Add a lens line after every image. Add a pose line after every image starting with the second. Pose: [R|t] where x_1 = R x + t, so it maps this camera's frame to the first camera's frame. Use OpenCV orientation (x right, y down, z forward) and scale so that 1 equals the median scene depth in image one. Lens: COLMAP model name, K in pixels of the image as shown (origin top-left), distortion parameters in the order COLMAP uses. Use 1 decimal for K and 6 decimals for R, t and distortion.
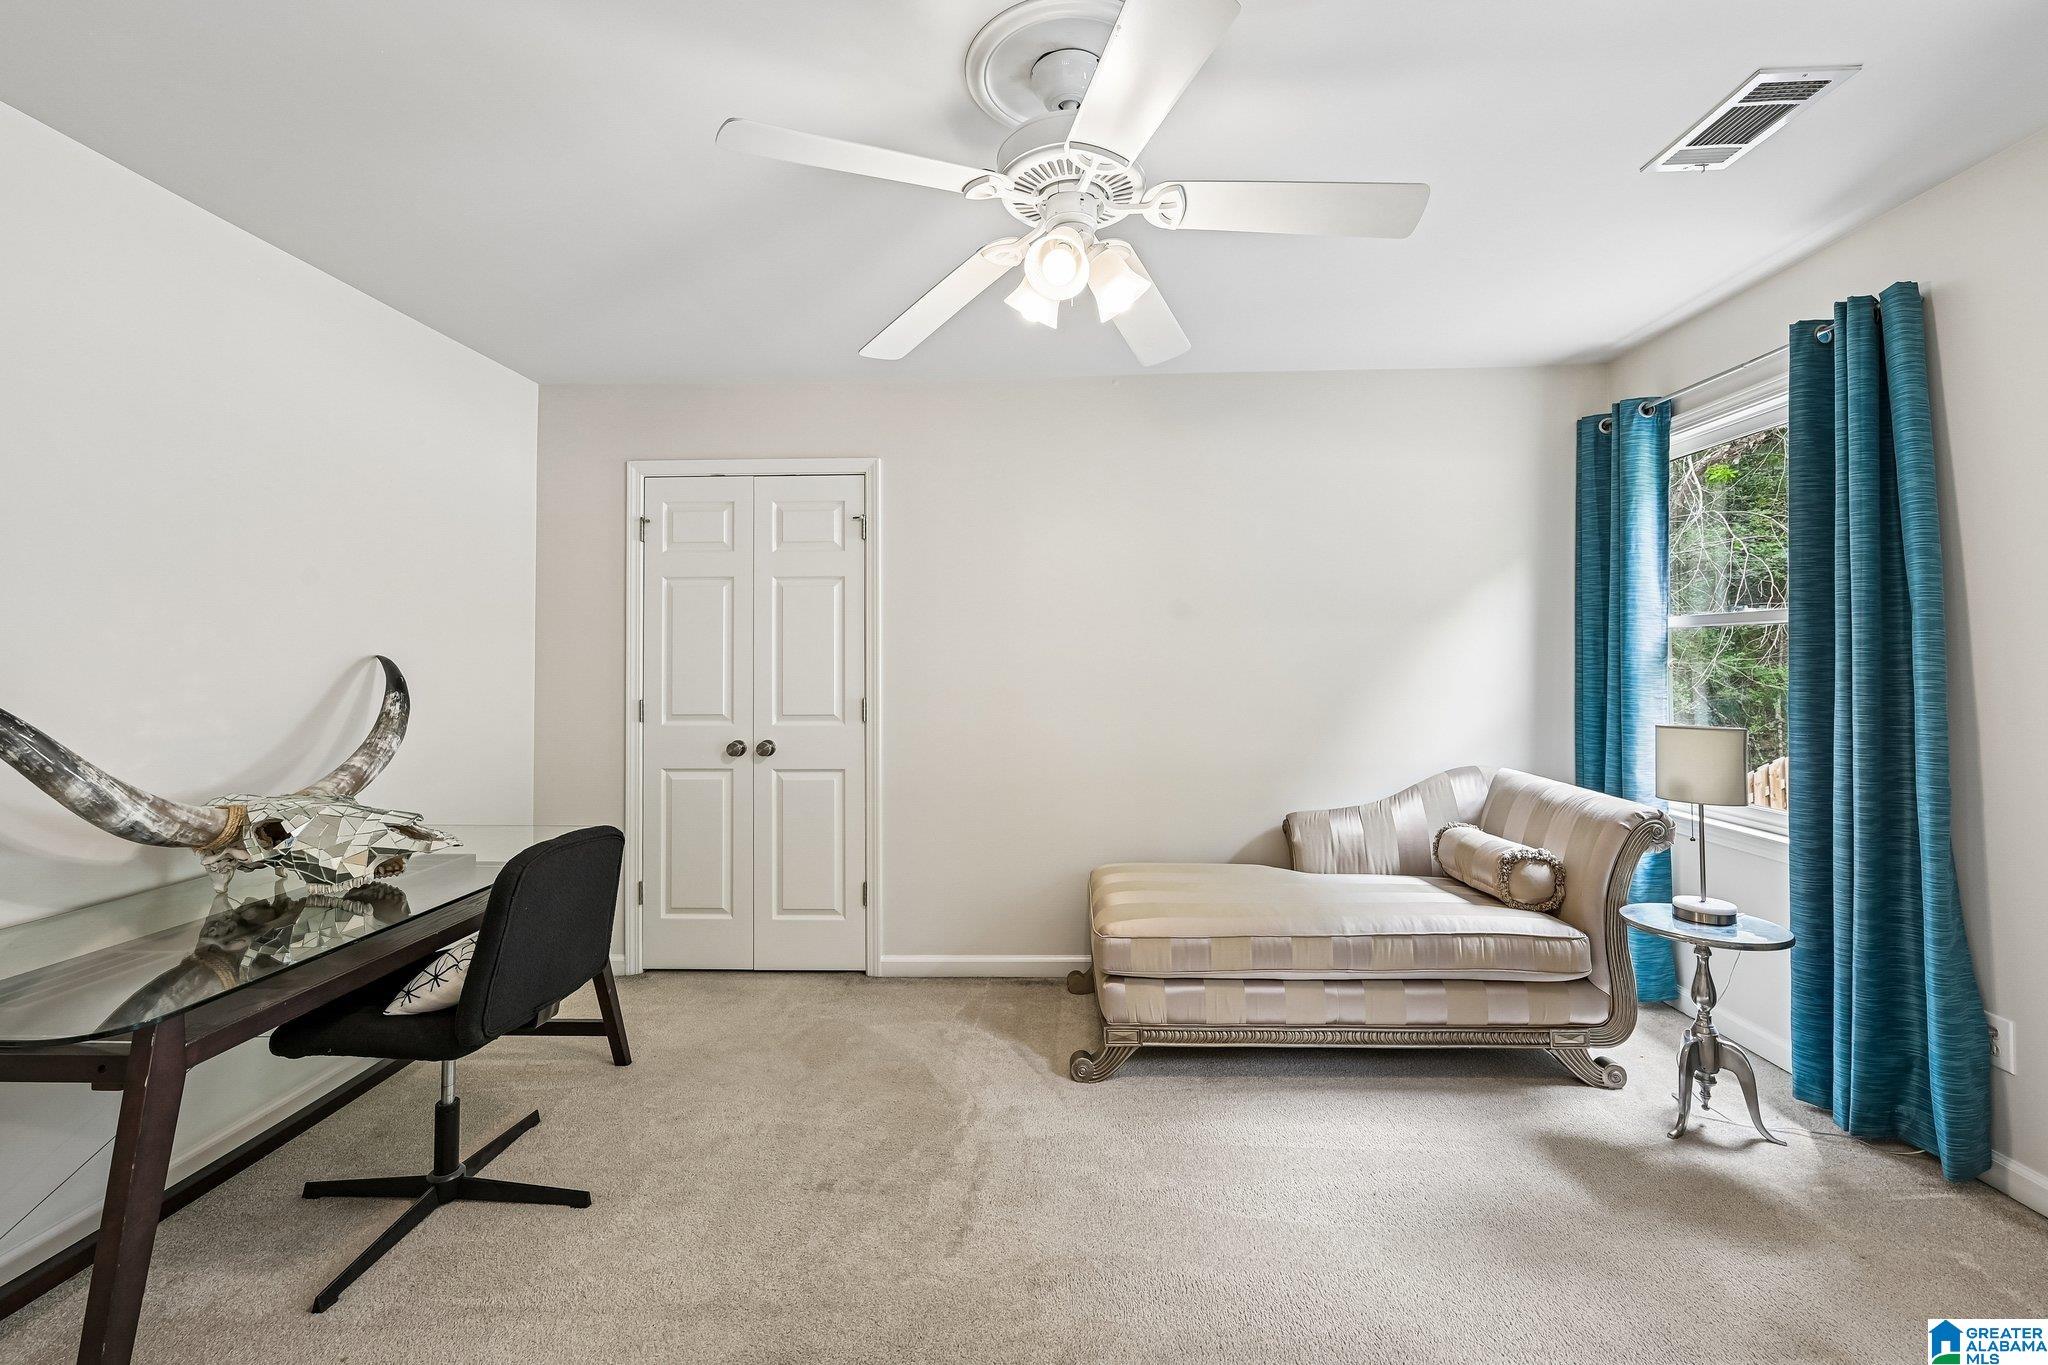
lens RADIAL K [[837.8, 0, 1020.4], [0, 837.8, 665.2], [0, 0, 1]] dist [0.001163, 0.000386]
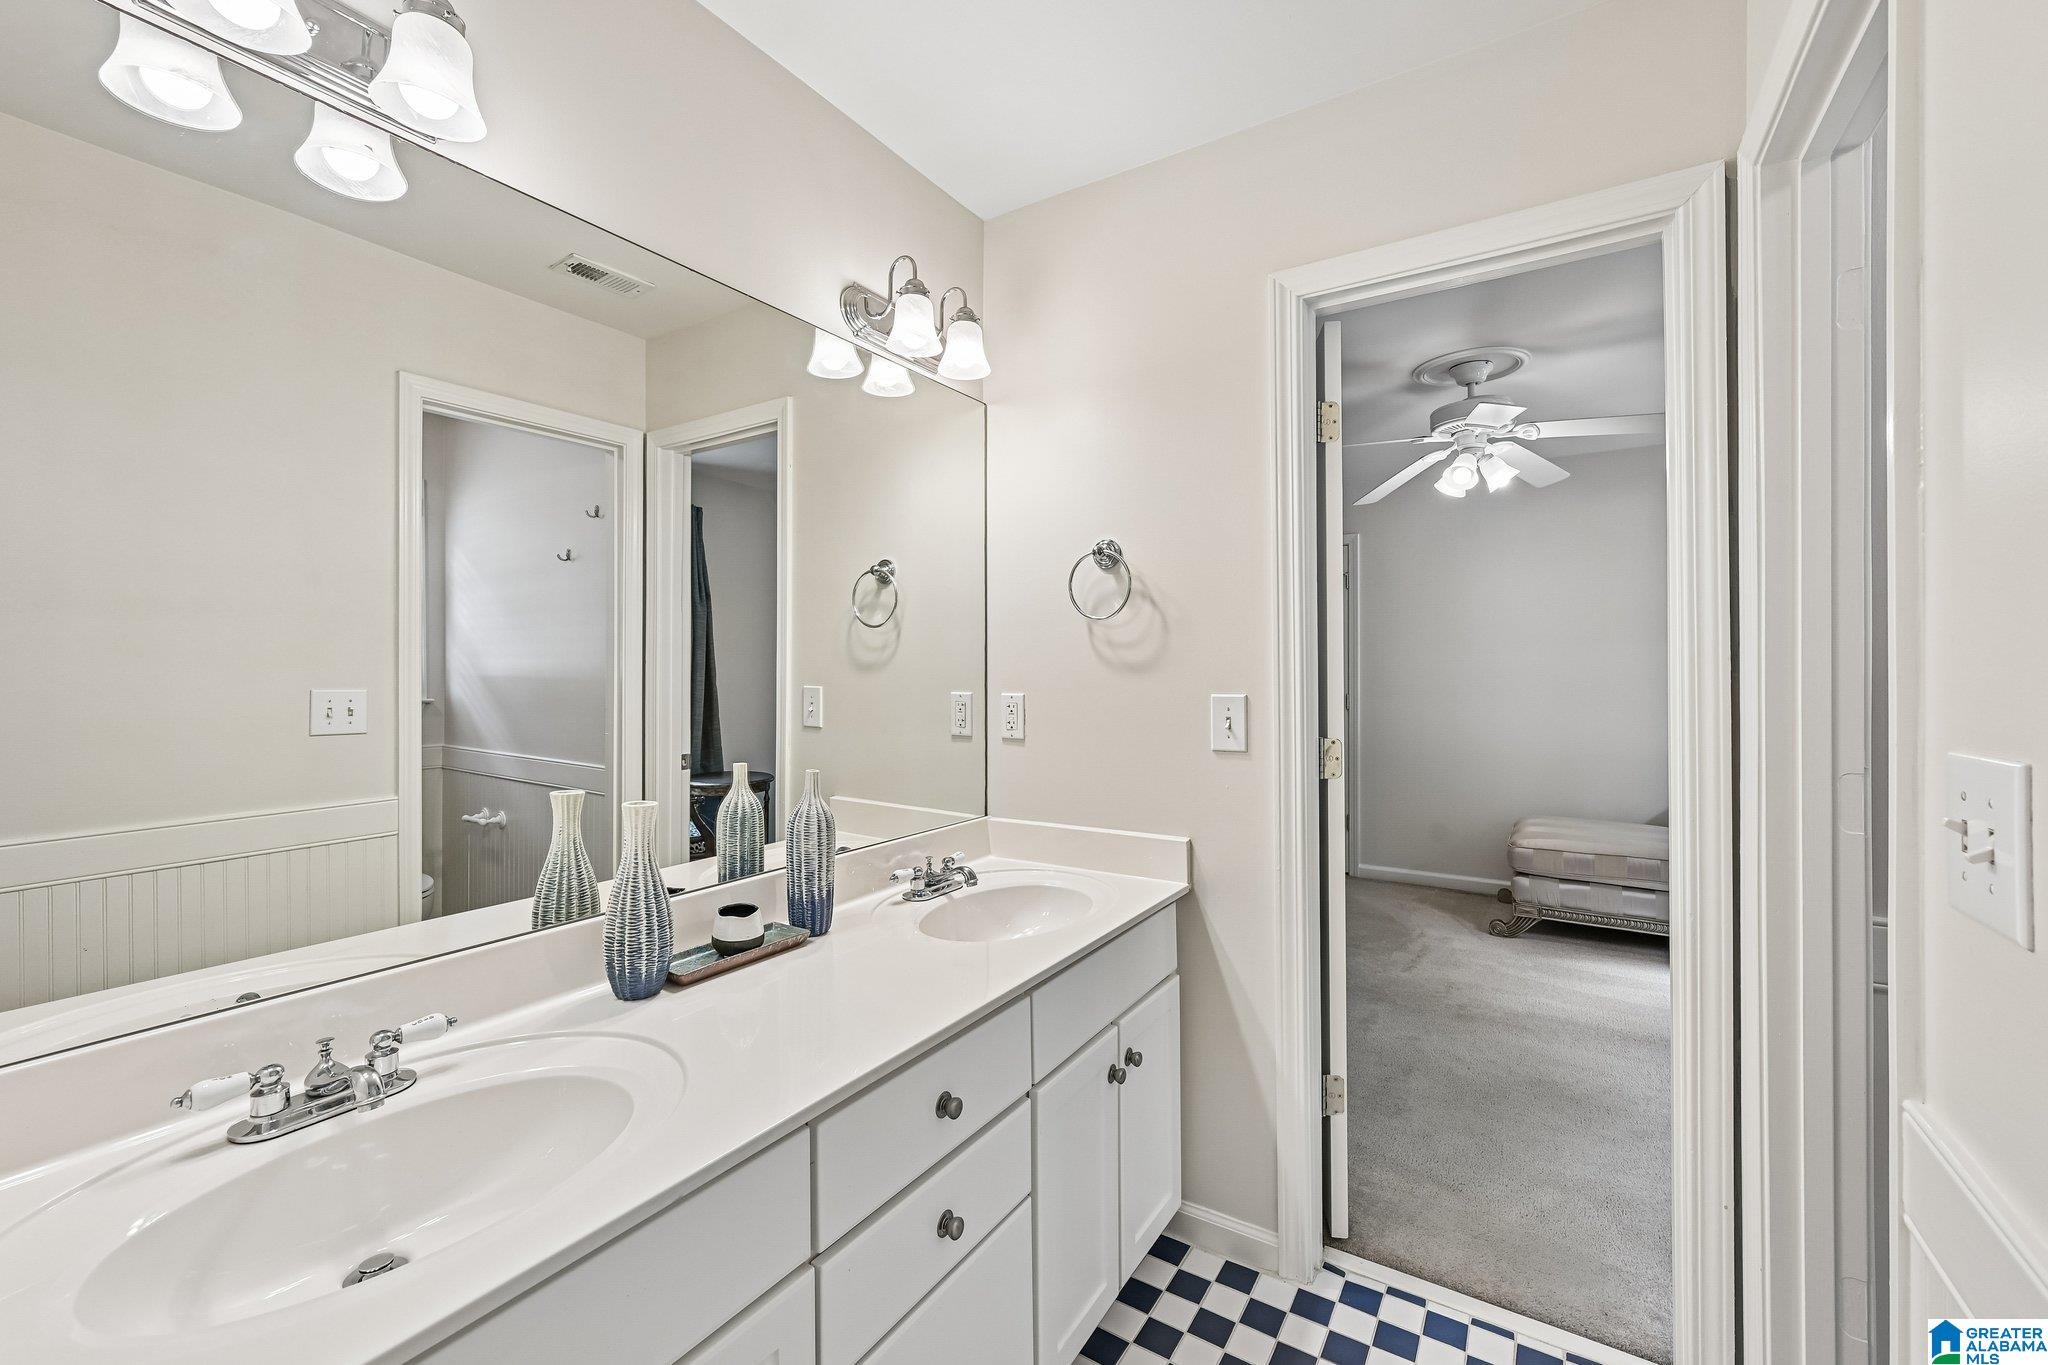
lens RADIAL K [[837.8, 0, 1020.4], [0, 837.8, 665.2], [0, 0, 1]] dist [0.001163, 0.000386]
pose [[0.862646, -0.000258, -0.505808, 0.097703], [-0.006855, 0.999902, -0.012201, 0.008060], [0.505761, 0.013992, 0.862560, -0.835254]]
